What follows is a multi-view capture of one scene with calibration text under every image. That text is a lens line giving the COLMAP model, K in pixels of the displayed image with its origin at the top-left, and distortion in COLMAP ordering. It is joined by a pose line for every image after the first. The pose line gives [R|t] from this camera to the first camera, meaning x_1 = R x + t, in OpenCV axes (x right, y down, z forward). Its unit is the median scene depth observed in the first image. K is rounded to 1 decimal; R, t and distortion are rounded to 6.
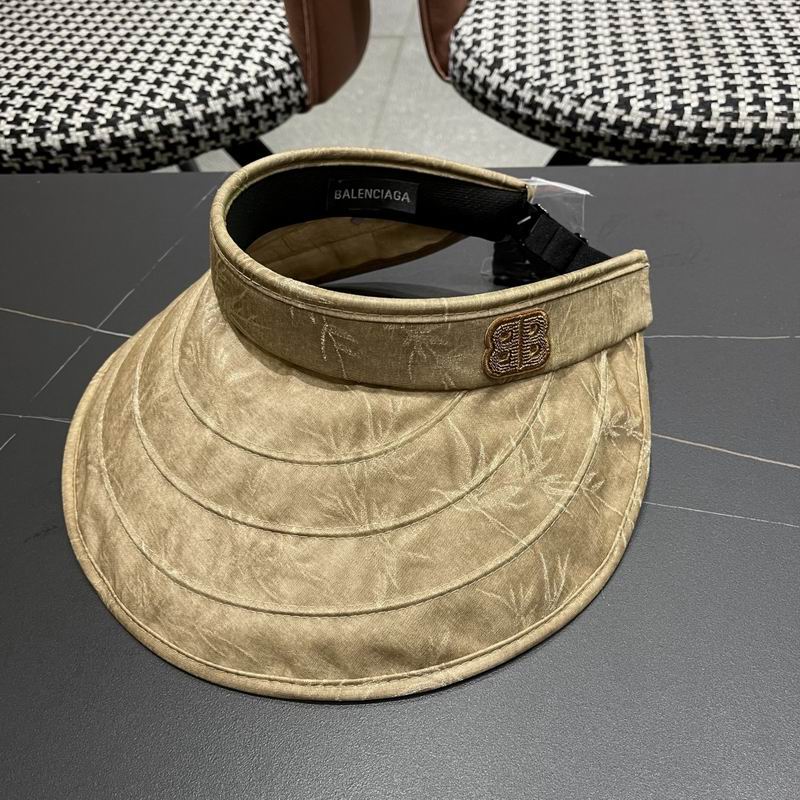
lens RADIAL K [[857.6, 0, 407.6], [0, 857.6, 403.2], [0, 0, 1]] dist [0.021668, 0.000000]
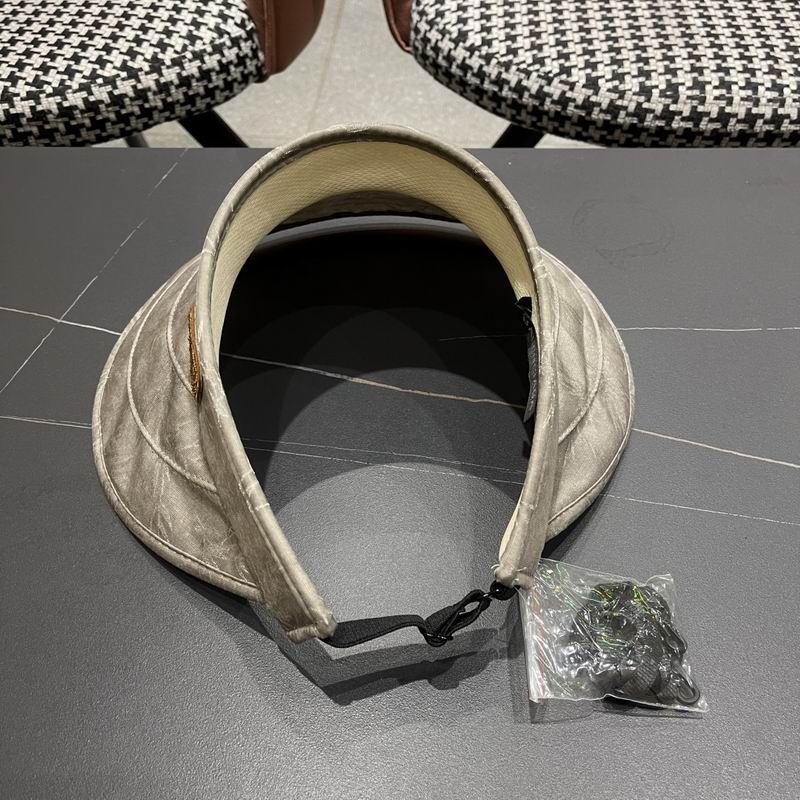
lens RADIAL K [[857.6, 0, 410.3], [0, 857.6, 404.3], [0, 0, 1]] dist [0.021668, 0.000000]
pose [[0.996792, -0.010572, 0.079336, -0.037534], [0.006310, 0.998533, 0.053782, -0.031138], [-0.079788, -0.053108, 0.995396, 0.007951]]
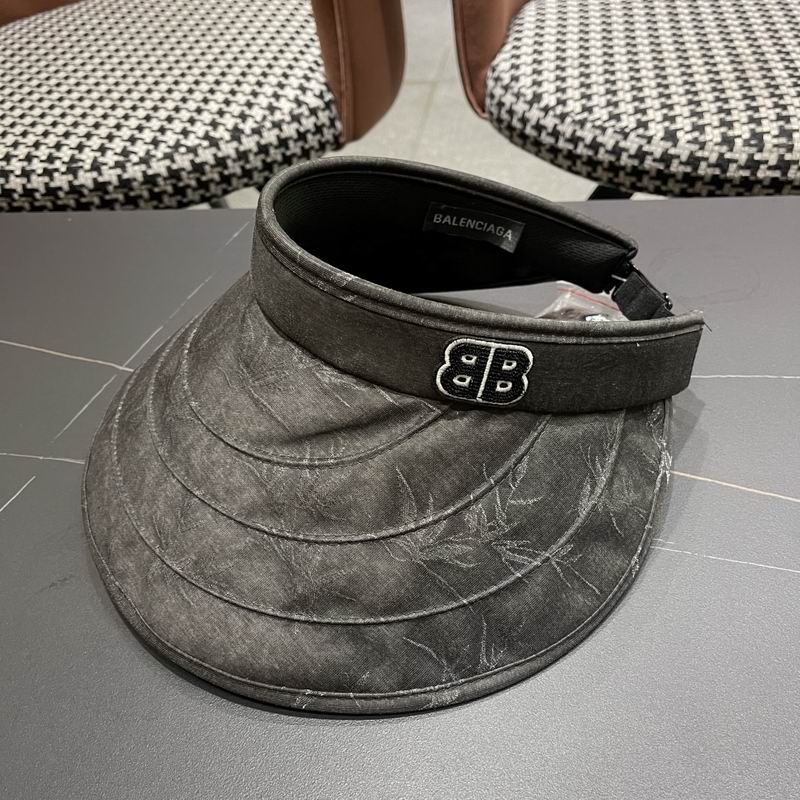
lens RADIAL K [[857.6, 0, 402.1], [0, 857.6, 402.4], [0, 0, 1]] dist [0.021668, 0.000000]
pose [[0.999262, 0.004049, -0.038191, -0.009473], [-0.006043, 0.998617, -0.052235, 0.000821], [0.037927, 0.052427, 0.997904, 0.041420]]
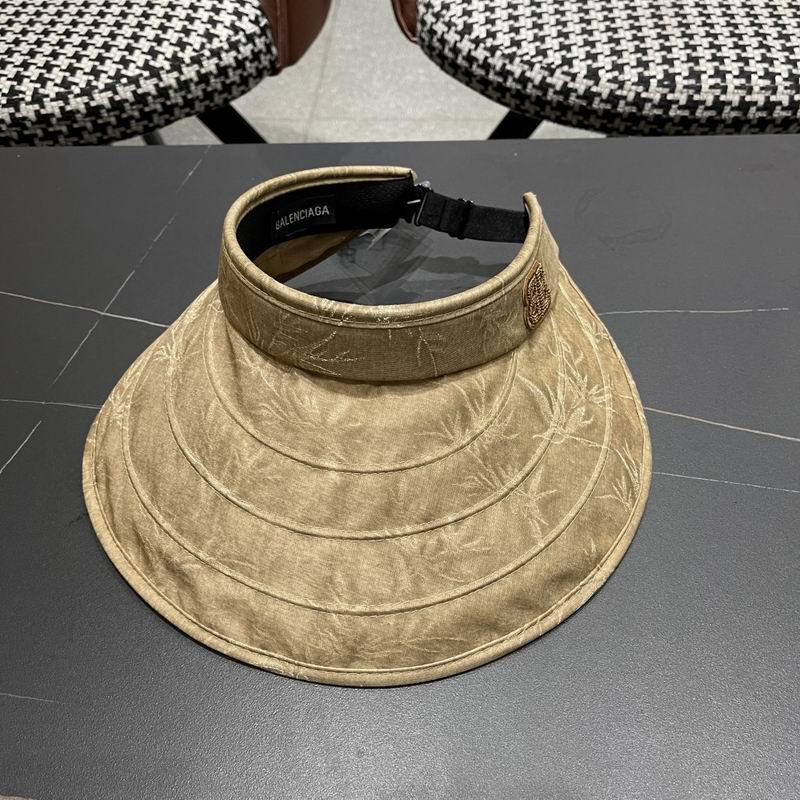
lens RADIAL K [[857.6, 0, 404.7], [0, 857.6, 412.4], [0, 0, 1]] dist [0.021668, 0.000000]
pose [[0.997015, -0.030391, 0.070974, -0.057485], [0.023500, 0.995105, 0.095985, -0.043360], [-0.073544, -0.094031, 0.992849, -0.052292]]
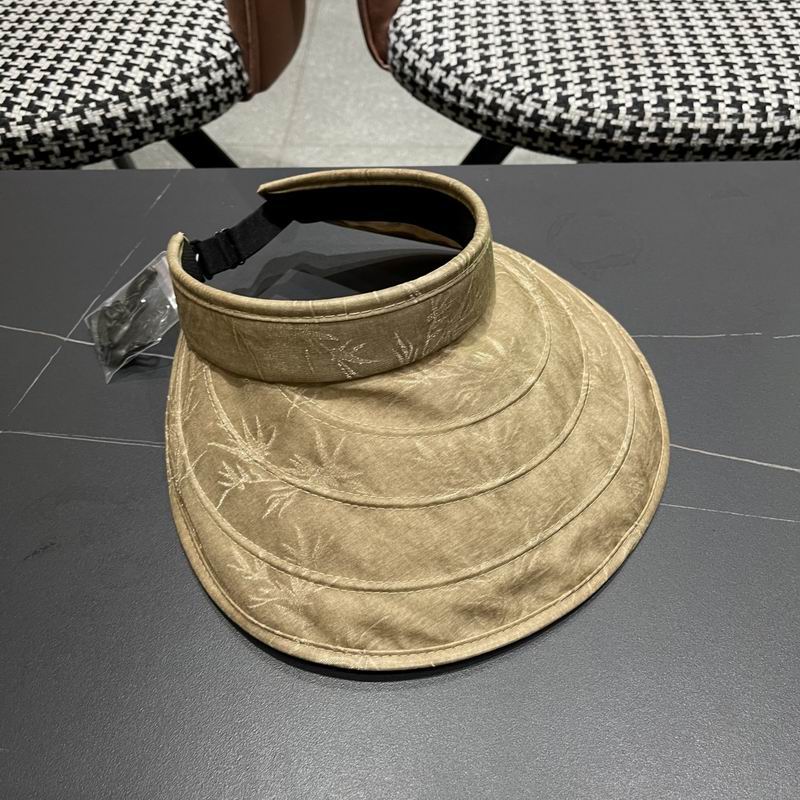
lens RADIAL K [[857.6, 0, 404.3], [0, 857.6, 396.8], [0, 0, 1]] dist [0.021668, 0.000000]
pose [[0.994476, -0.030628, 0.100394, -0.052928], [0.025555, 0.998349, 0.051435, -0.044846], [-0.101804, -0.048585, 0.993617, -0.036452]]
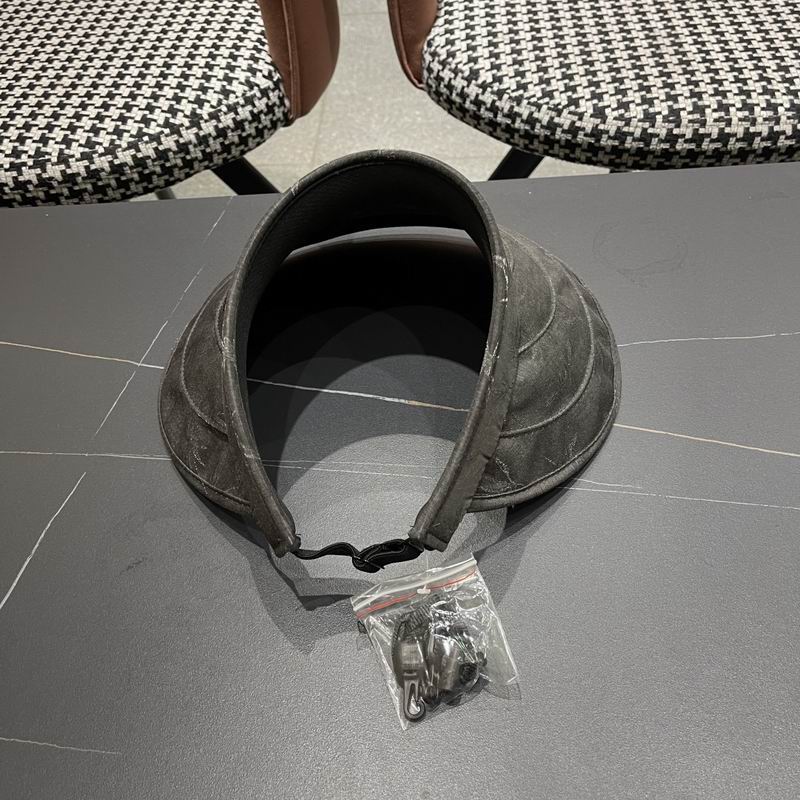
lens RADIAL K [[857.6, 0, 398.2], [0, 857.6, 399.8], [0, 0, 1]] dist [0.021668, 0.000000]
pose [[0.995333, -0.068009, 0.068464, -0.089892], [0.065121, 0.996925, 0.043579, -0.050596], [-0.071218, -0.038917, 0.996701, -0.062593]]
